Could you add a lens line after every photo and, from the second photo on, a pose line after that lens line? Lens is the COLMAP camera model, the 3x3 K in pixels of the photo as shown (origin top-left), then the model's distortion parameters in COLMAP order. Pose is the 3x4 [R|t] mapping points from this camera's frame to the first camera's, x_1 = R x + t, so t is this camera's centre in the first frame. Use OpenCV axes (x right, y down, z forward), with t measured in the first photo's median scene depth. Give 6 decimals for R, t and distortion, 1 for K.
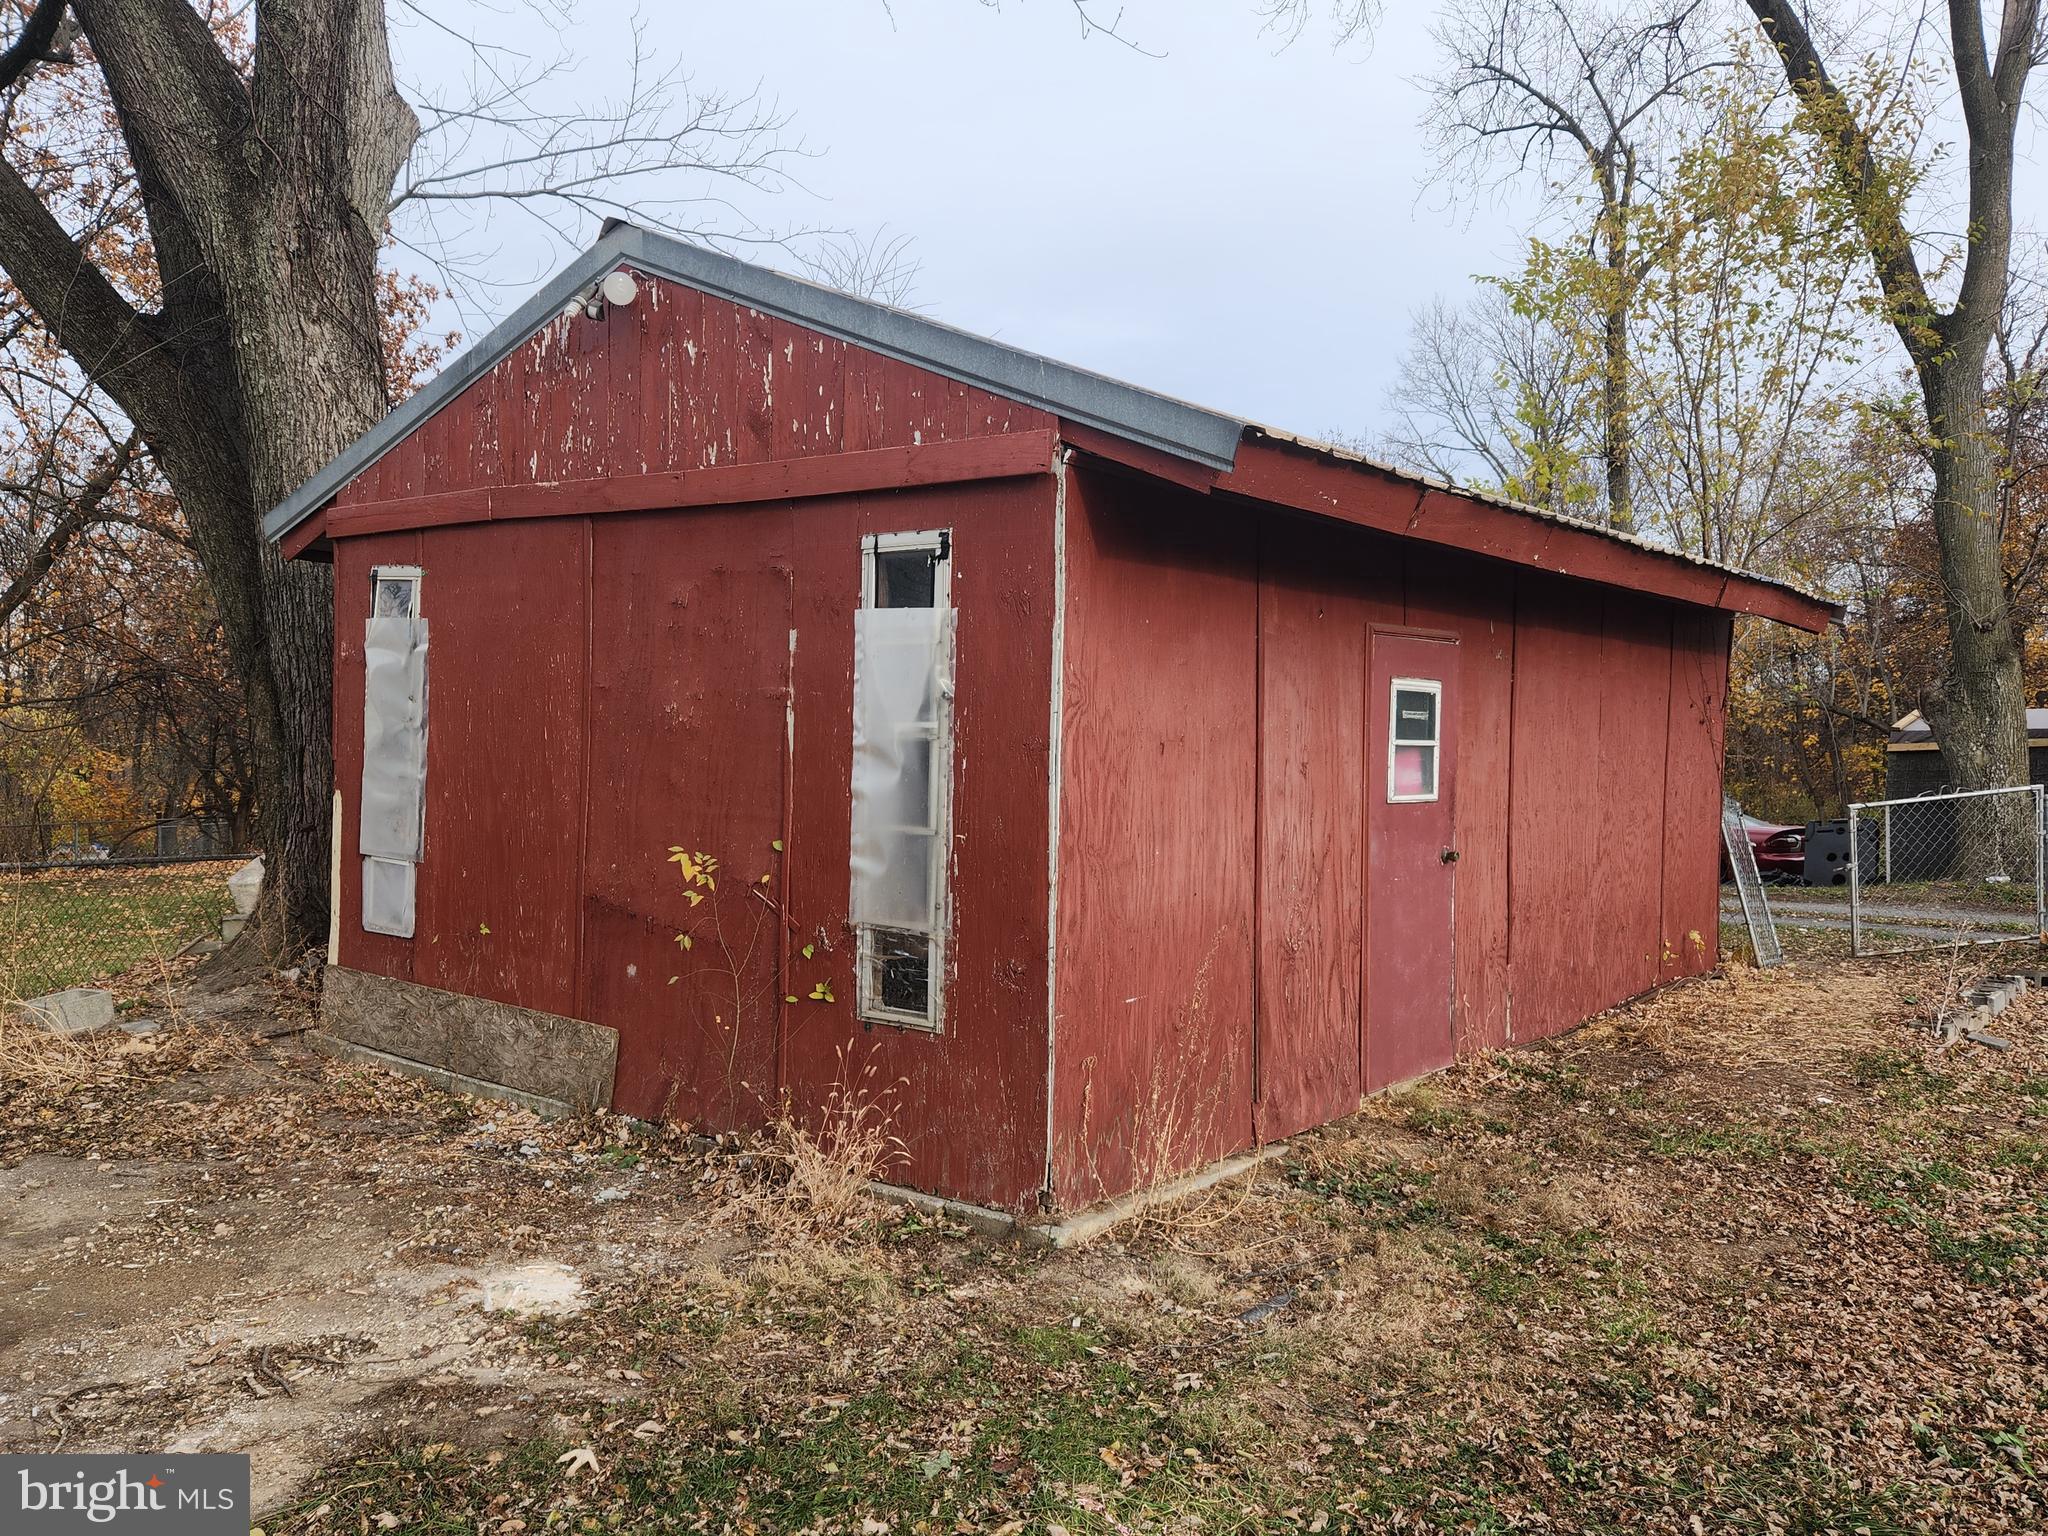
lens RADIAL K [[1589.2, 0, 1023.9], [0, 1589.2, 769.3], [0, 0, 1]] dist [0.071373, 0.000700]
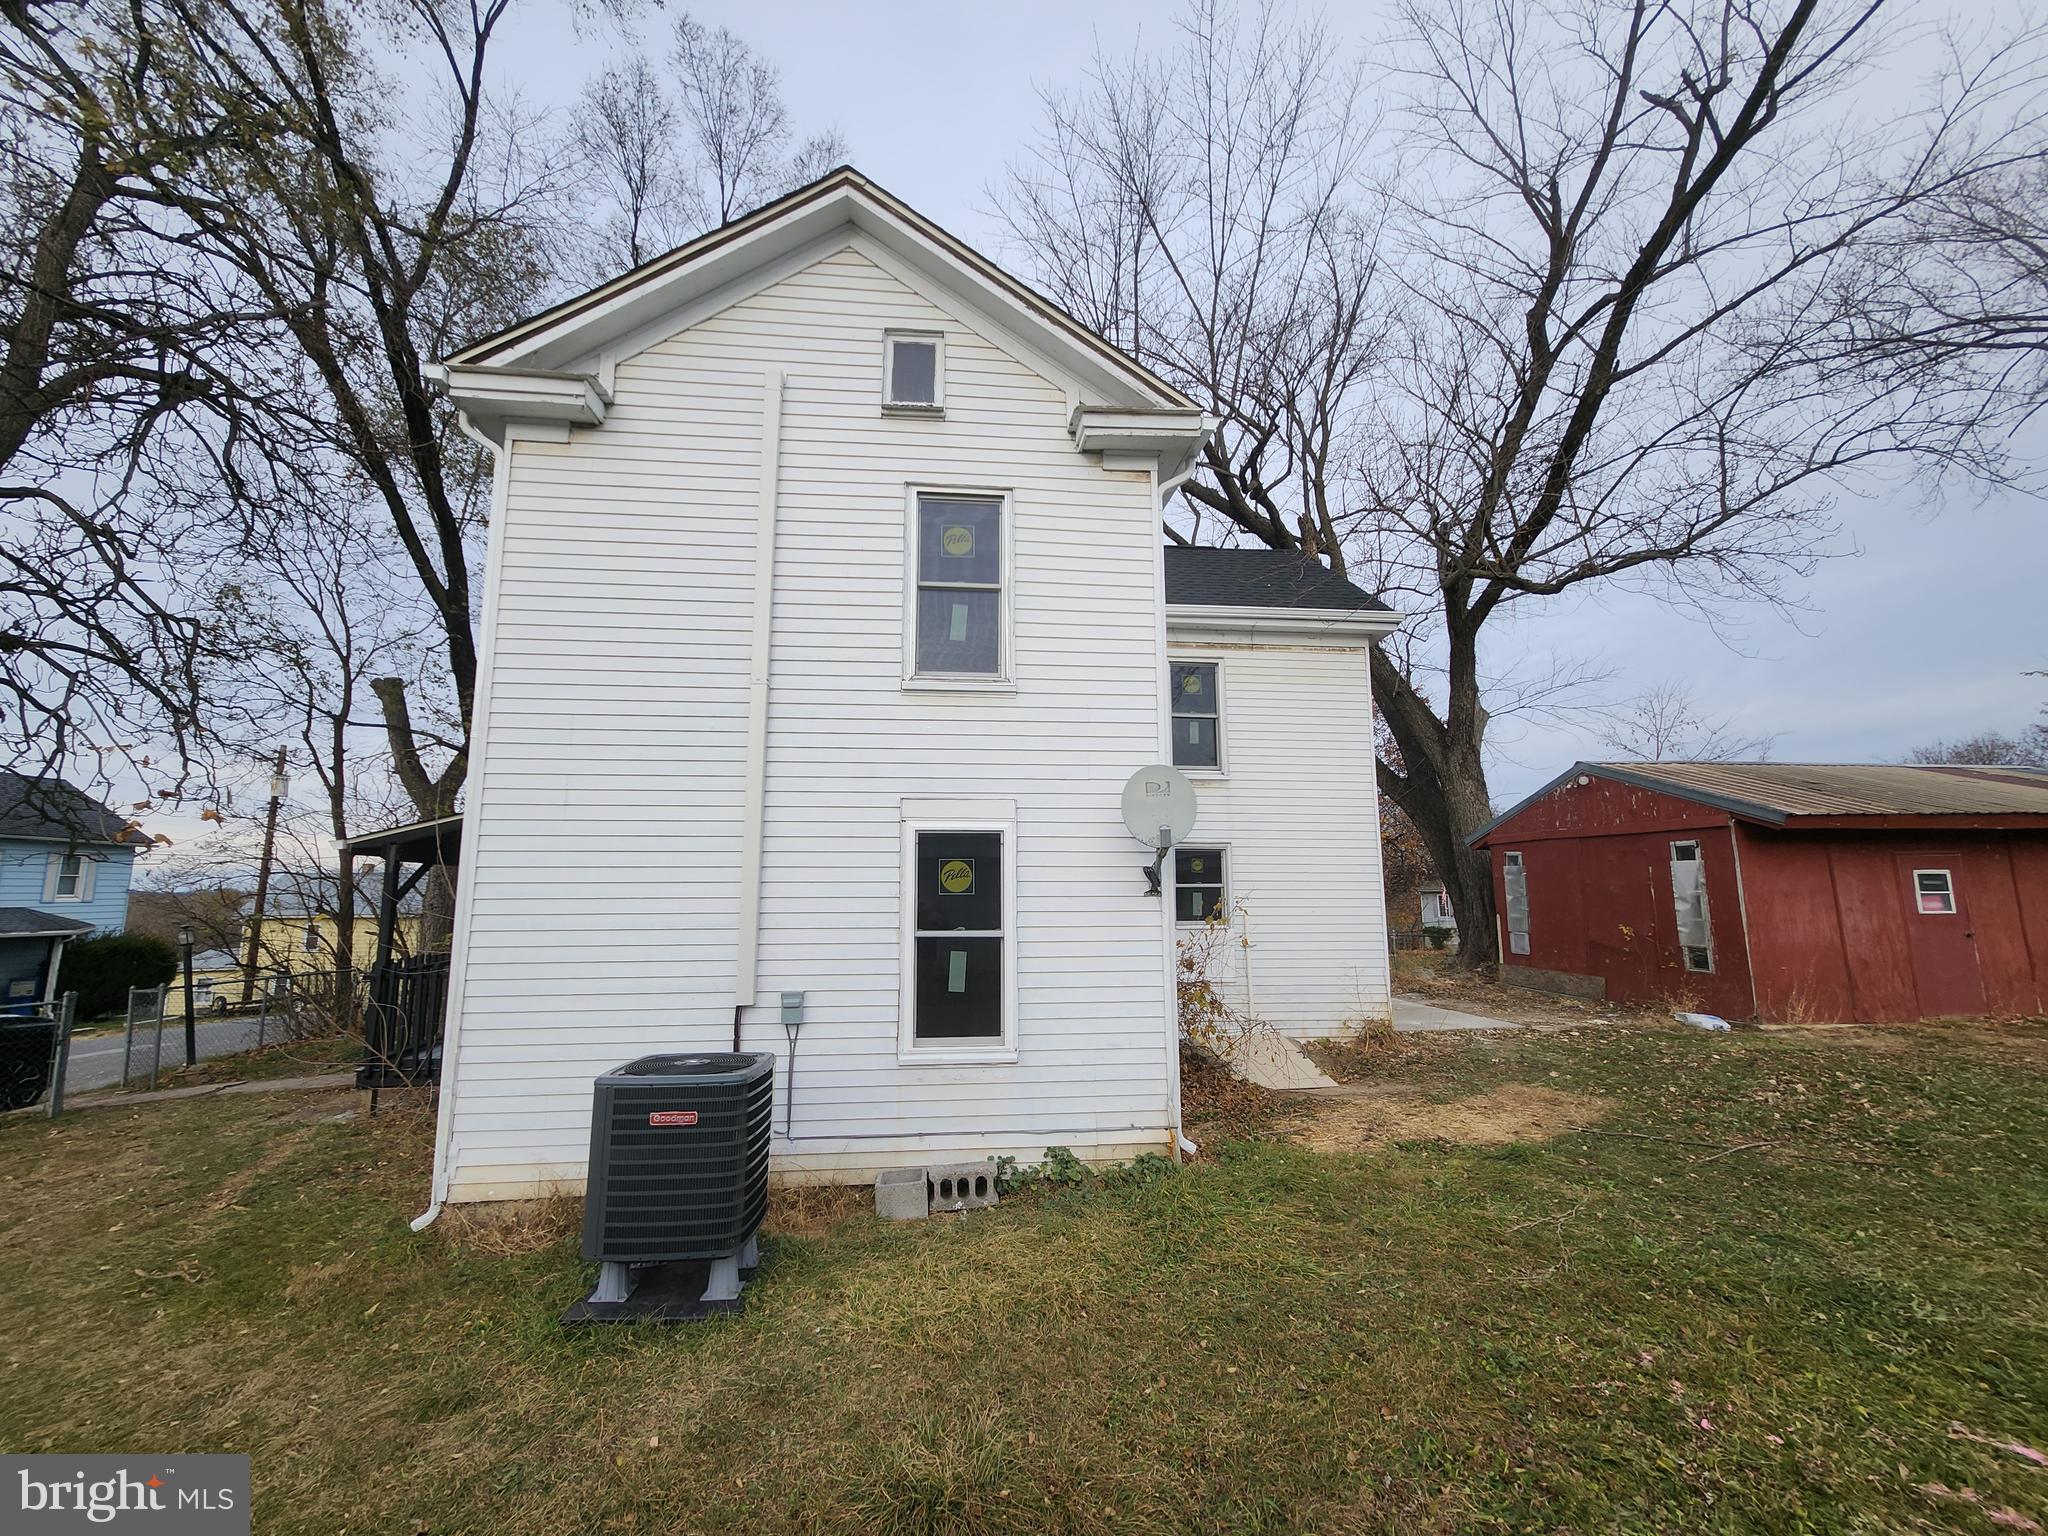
lens RADIAL K [[819.4, 0, 1021.4], [0, 819.4, 789.2], [0, 0, 1]] dist [0.009626, 0.000193]
pose [[0.704133, -0.119552, -0.699931, 0.186588], [0.005725, 0.986648, -0.162765, 0.038232], [0.710045, 0.110601, 0.695416, -1.375798]]
